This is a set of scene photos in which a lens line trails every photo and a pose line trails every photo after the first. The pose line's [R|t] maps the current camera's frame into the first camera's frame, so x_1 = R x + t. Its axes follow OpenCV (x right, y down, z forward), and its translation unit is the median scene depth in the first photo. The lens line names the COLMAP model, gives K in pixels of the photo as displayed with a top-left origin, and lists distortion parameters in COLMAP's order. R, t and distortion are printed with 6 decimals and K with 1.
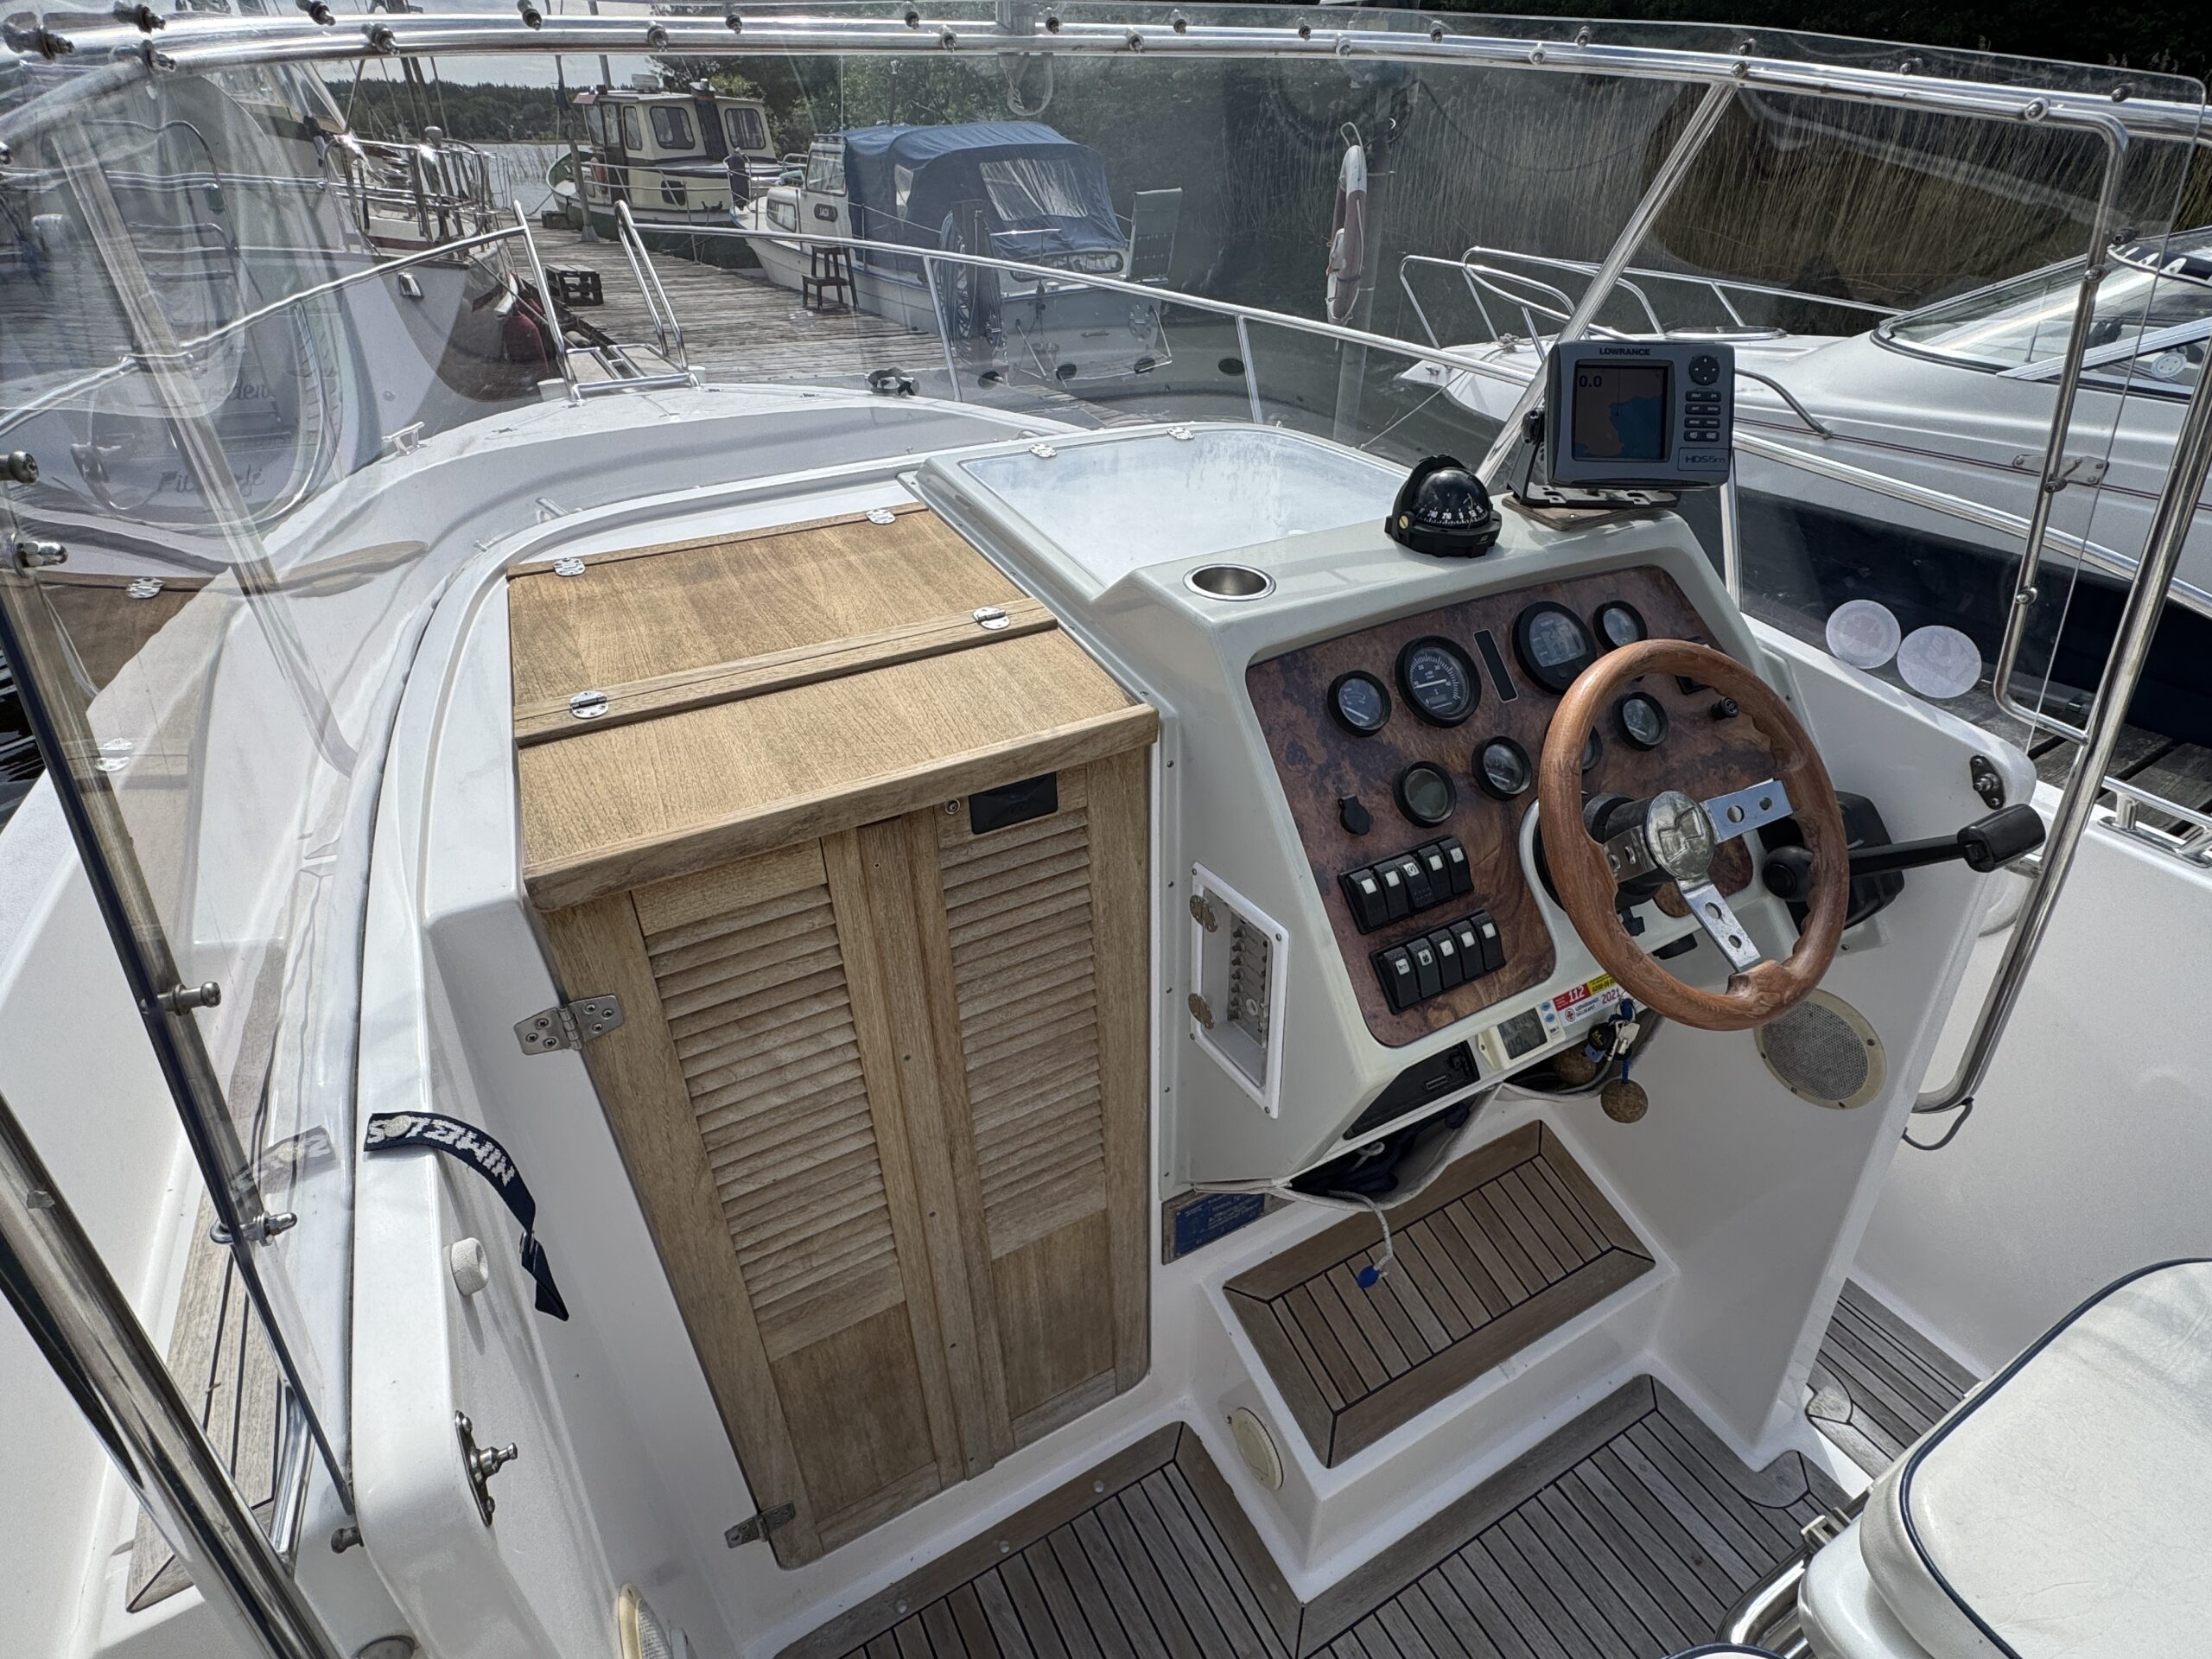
lens RADIAL K [[1089.1, 0, 1094.3], [0, 1089.1, 865.4], [0, 0, 1]] dist [0.014752, -0.000223]
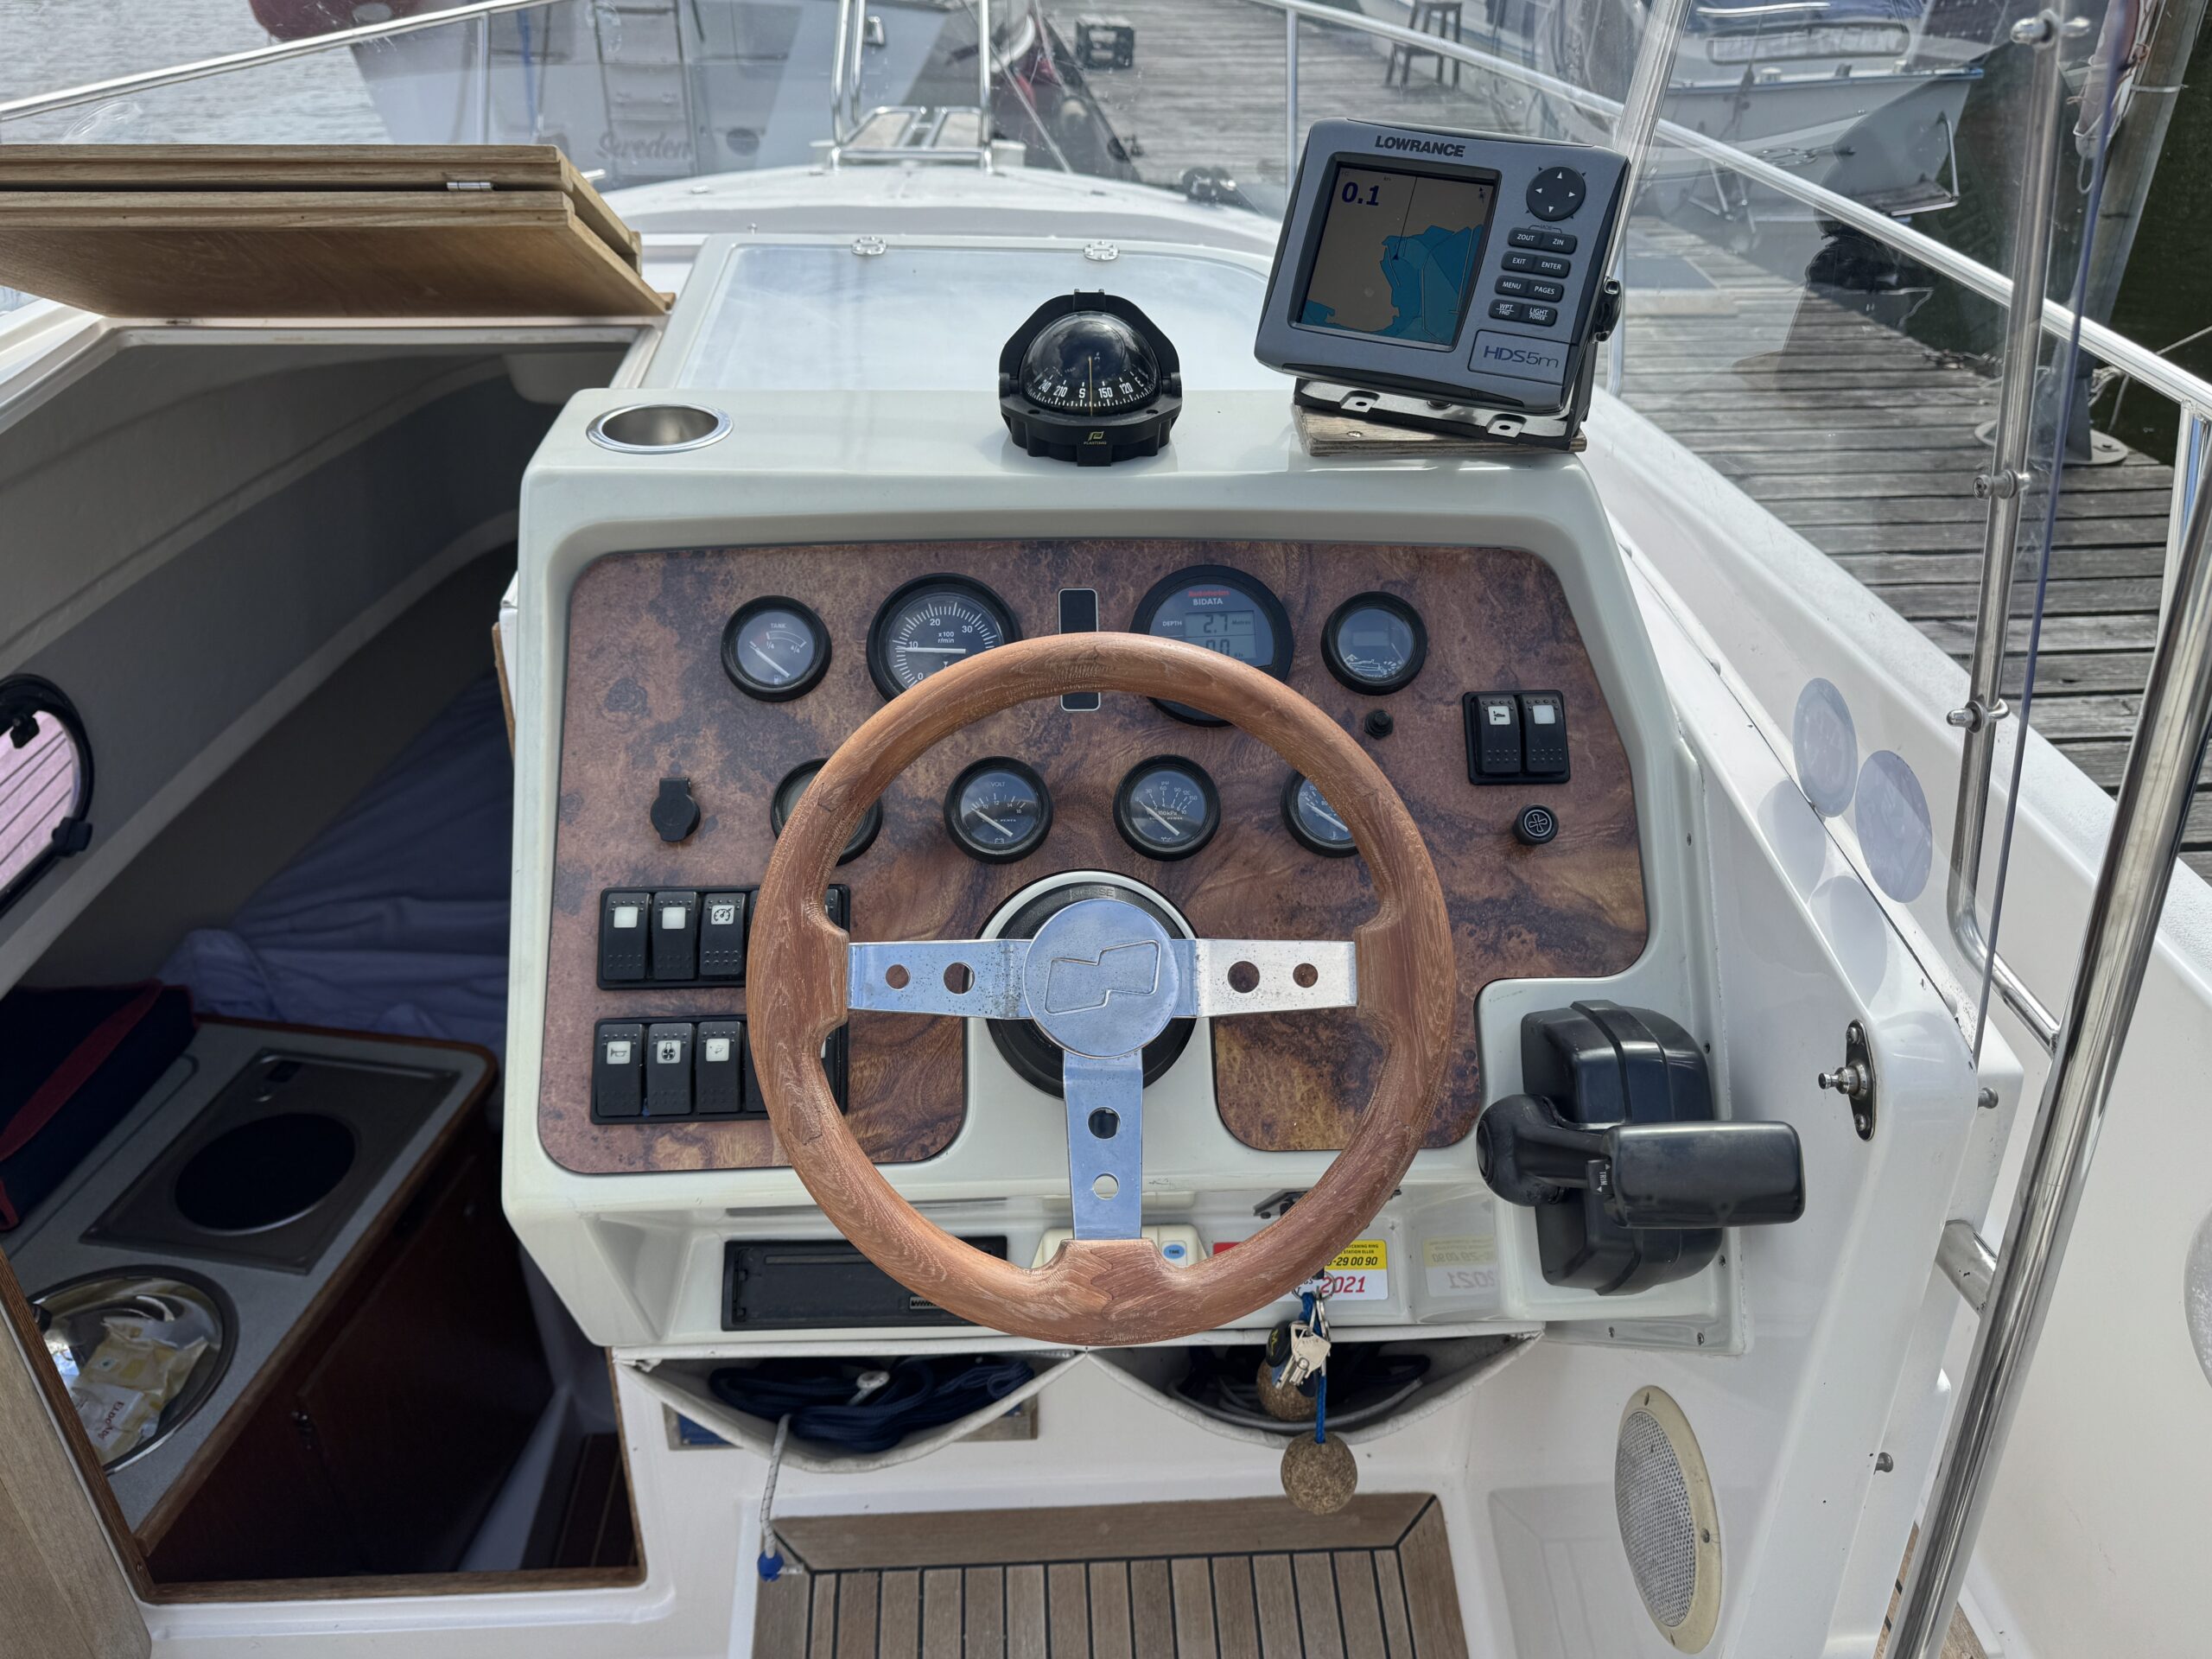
lens RADIAL K [[1556.0, 0, 1091.4], [0, 1556.0, 837.5], [0, 0, 1]] dist [0.066416, -0.002829]
pose [[0.888854, 0.248315, -0.385069, 0.698659], [-0.261810, 0.964953, 0.017924, -0.095022], [0.376024, 0.084883, 0.922714, 0.213668]]
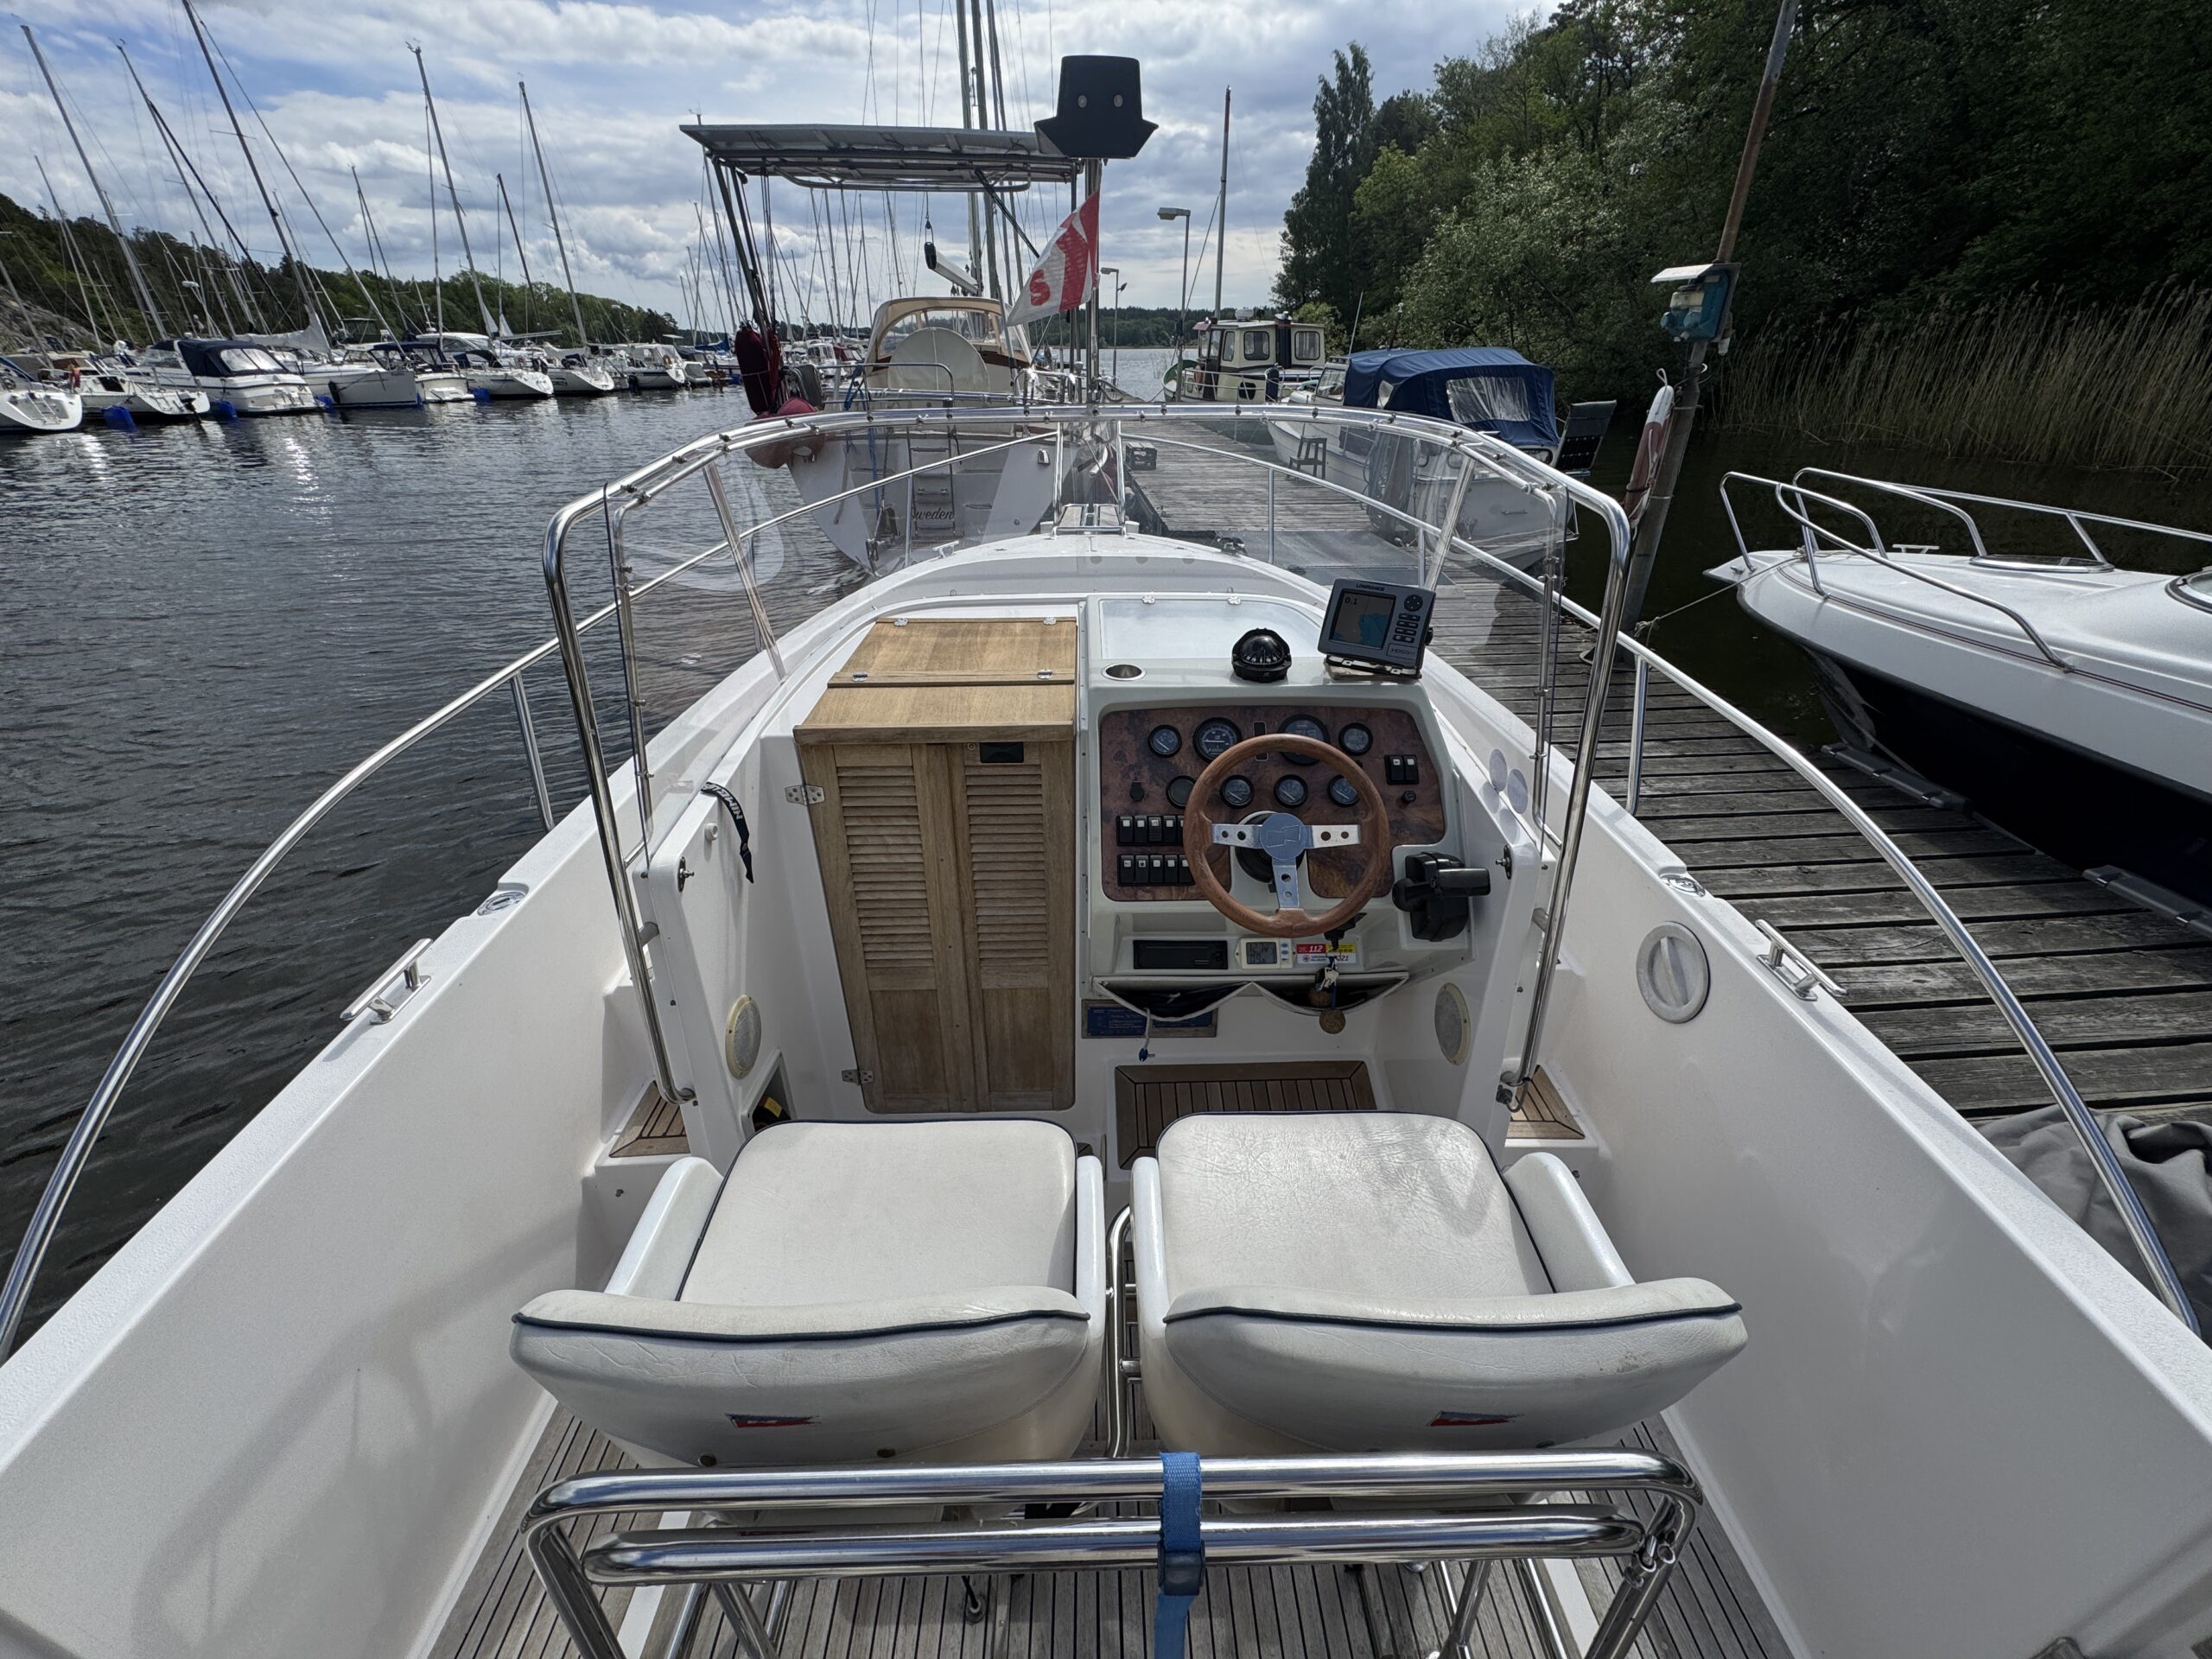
lens RADIAL K [[870.9, 0, 1106.0], [0, 870.9, 829.5], [0, 0, 1]] dist [0.032903, 0.000024]
pose [[0.883045, 0.233663, -0.406979, 0.745613], [-0.264874, 0.964050, -0.021212, 0.063414], [0.387392, 0.126530, 0.913191, -0.431013]]
